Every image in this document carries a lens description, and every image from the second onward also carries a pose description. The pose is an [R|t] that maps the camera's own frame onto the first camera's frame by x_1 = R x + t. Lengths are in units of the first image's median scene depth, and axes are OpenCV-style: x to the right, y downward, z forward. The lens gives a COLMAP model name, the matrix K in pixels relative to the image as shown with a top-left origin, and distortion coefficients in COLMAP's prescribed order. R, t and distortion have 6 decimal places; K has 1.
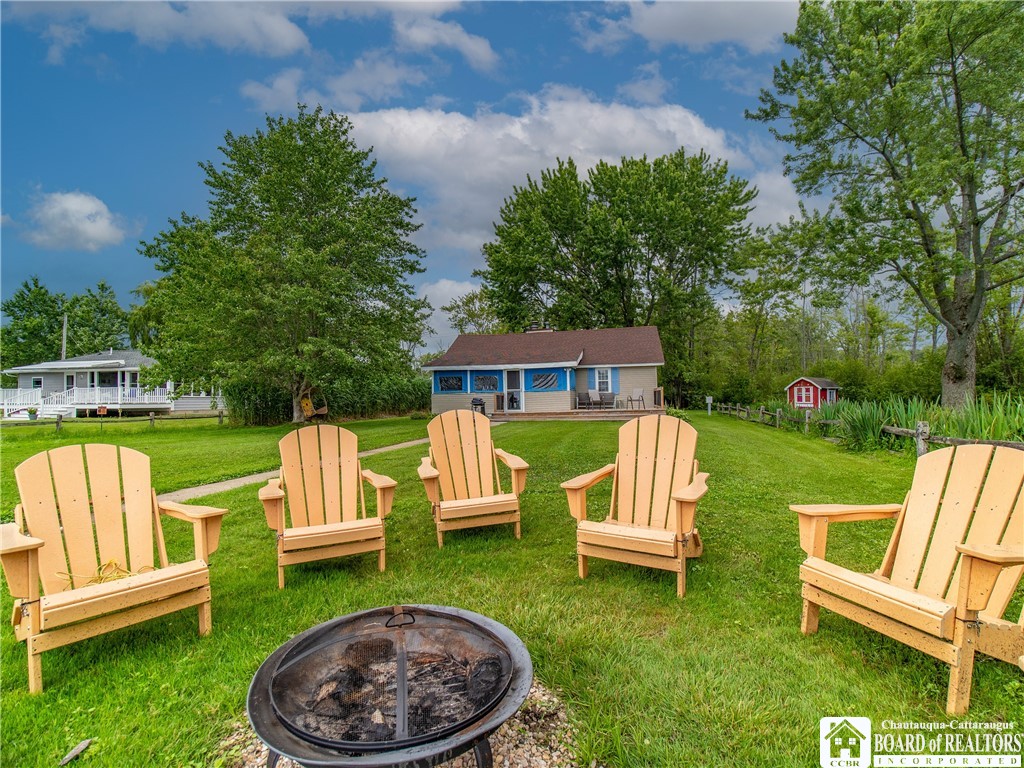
lens RADIAL K [[517.4, 0, 512.0], [0, 517.4, 384.0], [0, 0, 1]] dist [0.024633, -0.000473]
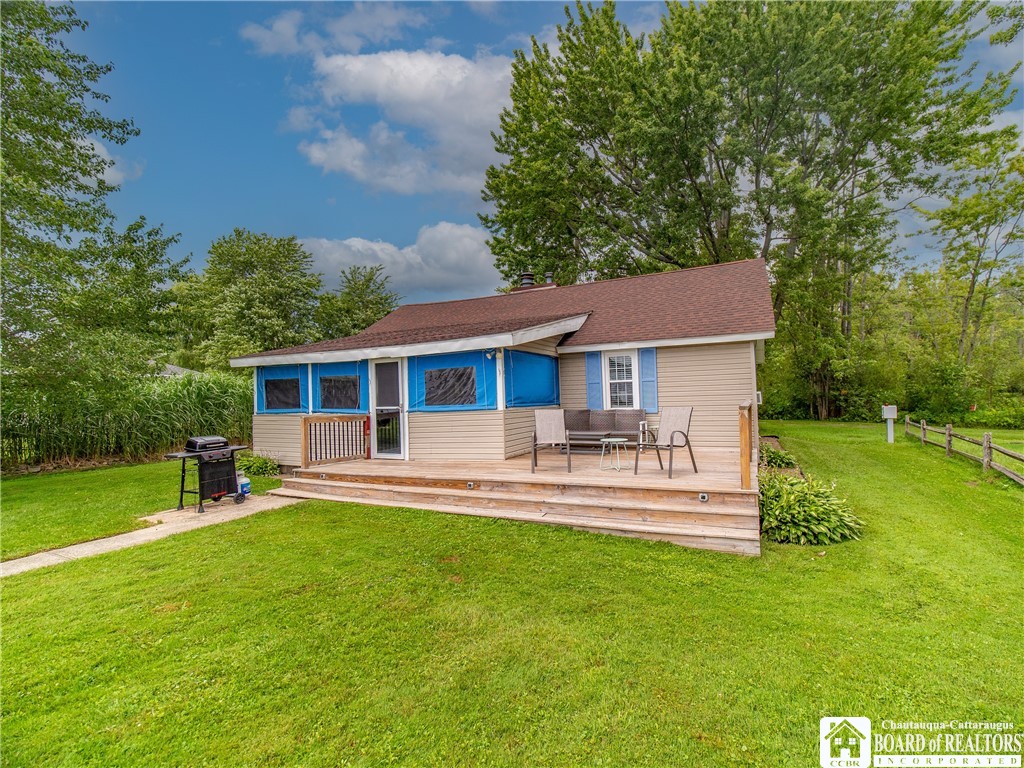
lens RADIAL K [[517.4, 0, 512.0], [0, 517.4, 384.0], [0, 0, 1]] dist [0.024633, -0.000473]
pose [[0.973346, -0.019741, -0.228489, 0.190652], [0.020396, 0.999792, 0.000503, -0.006068], [0.228432, -0.005150, 0.973546, 0.578088]]
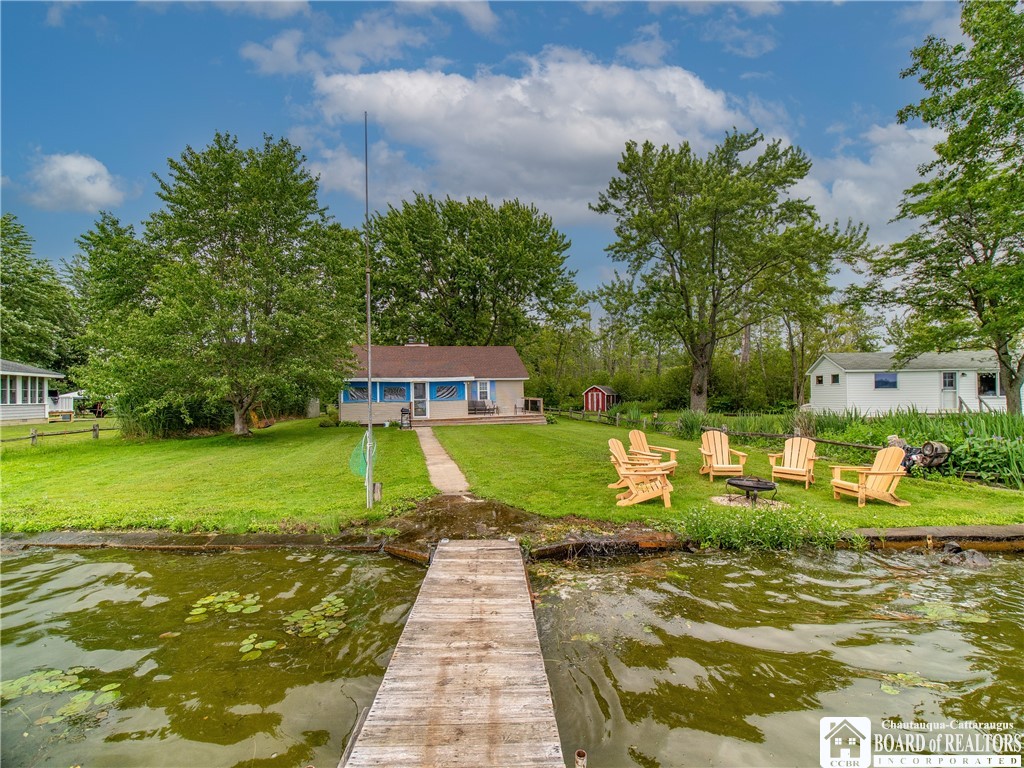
lens RADIAL K [[517.4, 0, 512.0], [0, 517.4, 384.0], [0, 0, 1]] dist [0.024633, -0.000473]
pose [[0.903515, 0.009843, 0.428443, -0.304762], [-0.015491, 0.999833, 0.009700, -0.037428], [-0.428276, -0.015401, 0.903517, -0.171138]]
